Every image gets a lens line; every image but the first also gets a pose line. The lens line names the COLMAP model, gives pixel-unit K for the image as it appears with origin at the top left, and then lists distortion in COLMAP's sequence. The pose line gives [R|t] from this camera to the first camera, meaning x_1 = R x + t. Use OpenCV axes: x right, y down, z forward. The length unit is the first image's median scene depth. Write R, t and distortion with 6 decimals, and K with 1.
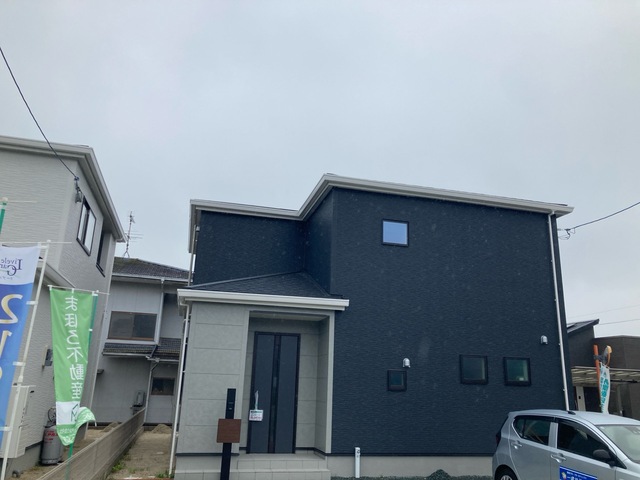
lens RADIAL K [[514.2, 0, 321.9], [0, 514.2, 231.7], [0, 0, 1]] dist [0.053084, -0.124767]
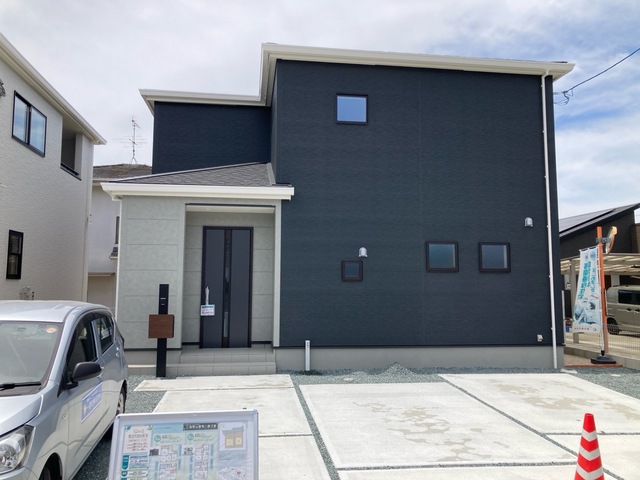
lens RADIAL K [[516.5, 0, 314.7], [0, 516.5, 230.7], [0, 0, 1]] dist [0.033146, -0.058494]
pose [[0.992632, -0.042083, -0.113626, 0.175333], [0.062240, 0.981668, 0.180149, 0.043972], [0.103962, -0.185894, 0.977054, 0.097701]]
